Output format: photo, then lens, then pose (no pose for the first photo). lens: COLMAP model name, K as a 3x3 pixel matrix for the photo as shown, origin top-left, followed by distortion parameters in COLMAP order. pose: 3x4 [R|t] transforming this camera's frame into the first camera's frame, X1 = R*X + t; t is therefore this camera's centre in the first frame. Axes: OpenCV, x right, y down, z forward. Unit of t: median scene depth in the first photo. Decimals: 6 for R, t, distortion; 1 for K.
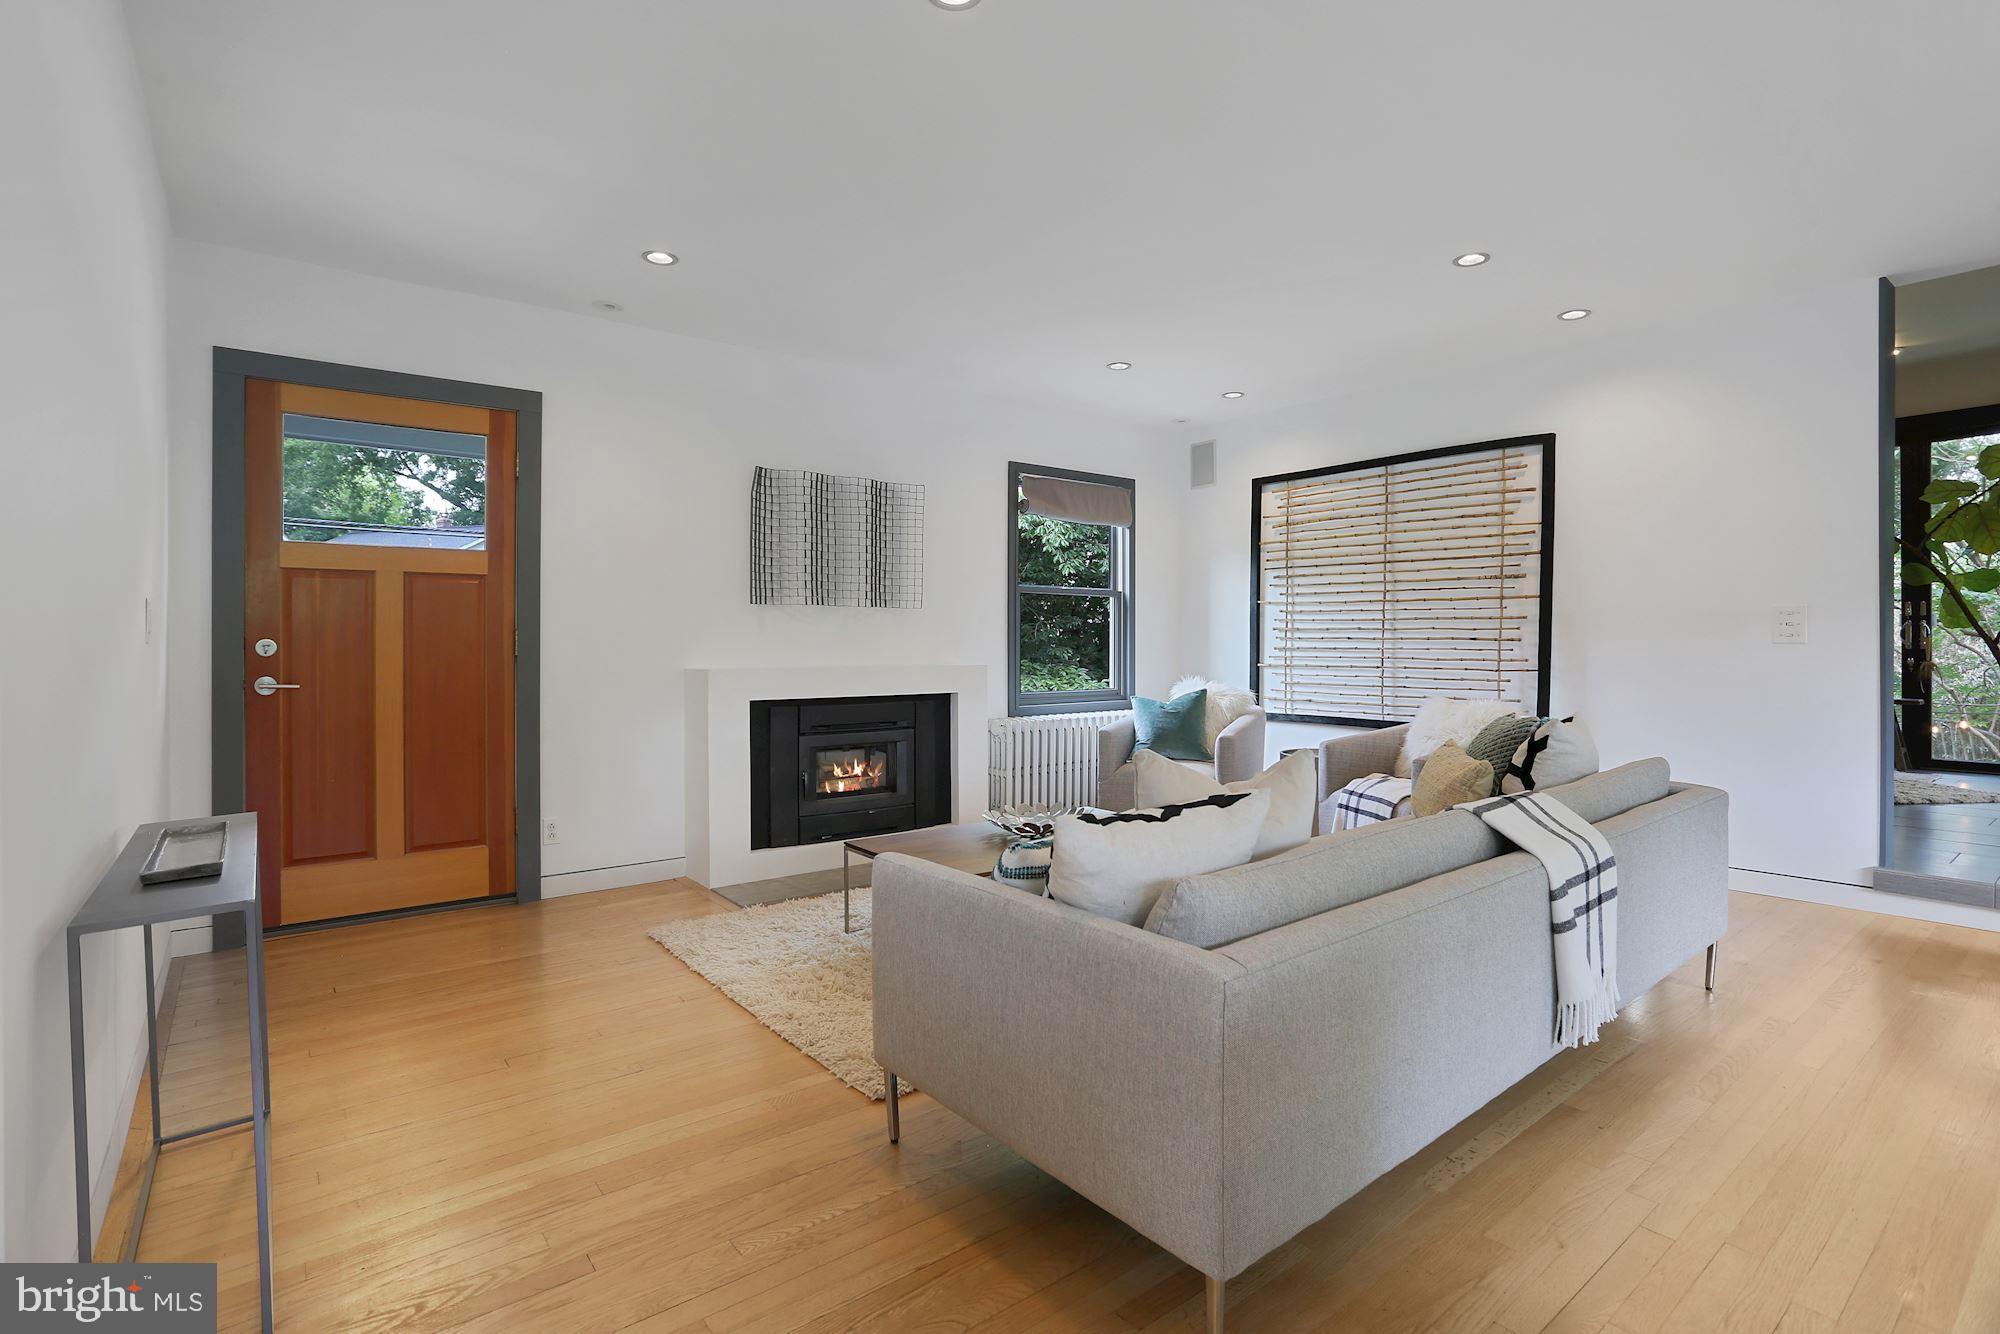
lens RADIAL K [[923.2, 0, 1009.7], [0, 923.2, 656.3], [0, 0, 1]] dist [-0.003939, -0.000232]
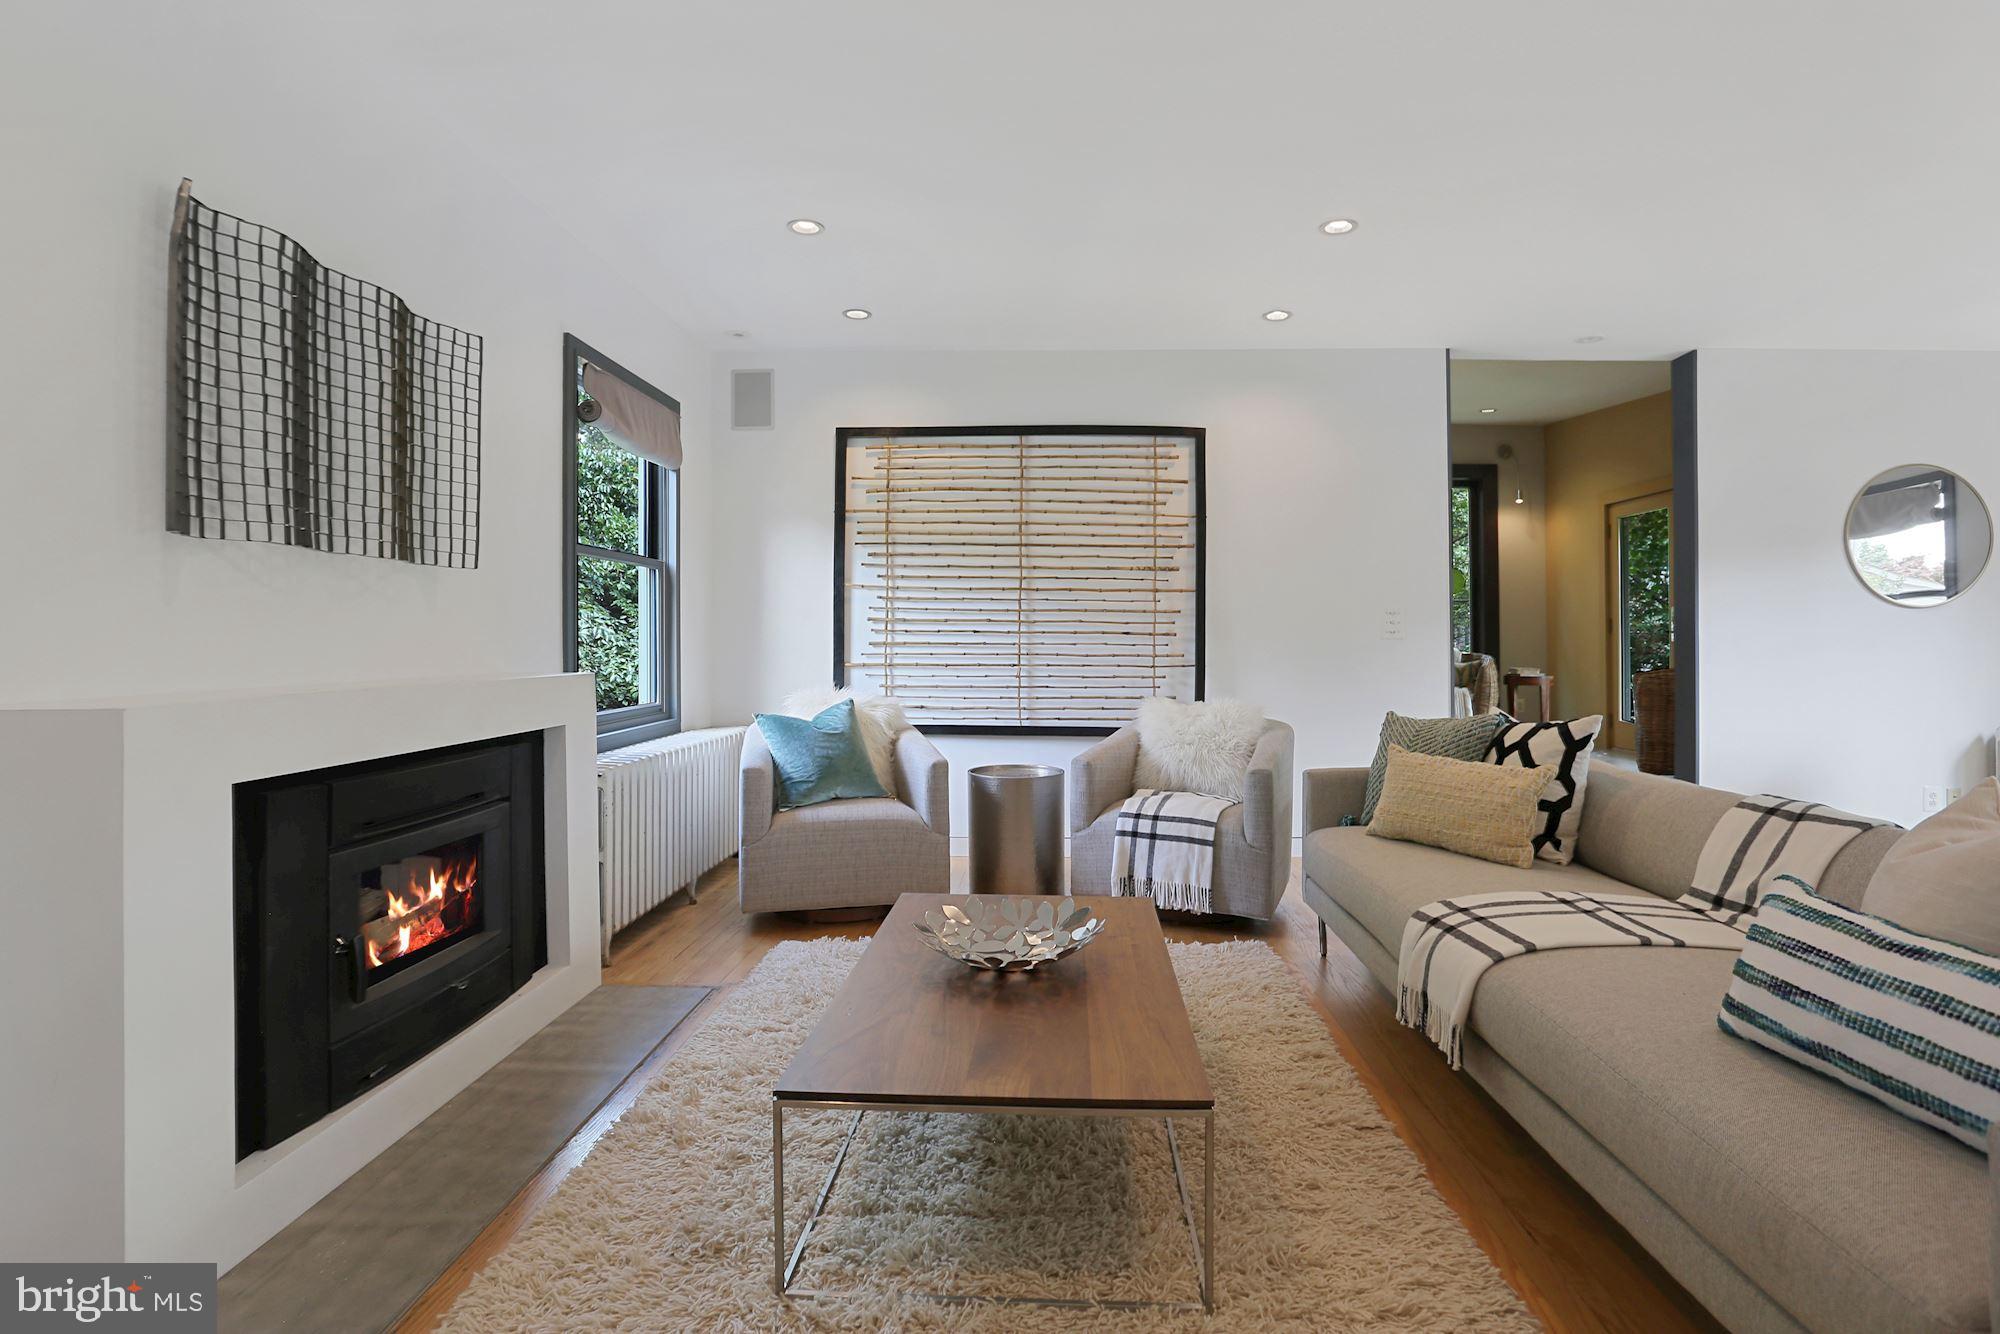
lens RADIAL K [[975.9, 0, 992.3], [0, 975.9, 634.8], [0, 0, 1]] dist [-0.020026, 0.000483]
pose [[0.677276, 0.005595, 0.735707, -0.316832], [0.006747, 0.999882, -0.013815, -0.004388], [-0.735698, 0.014320, 0.677159, 0.423440]]
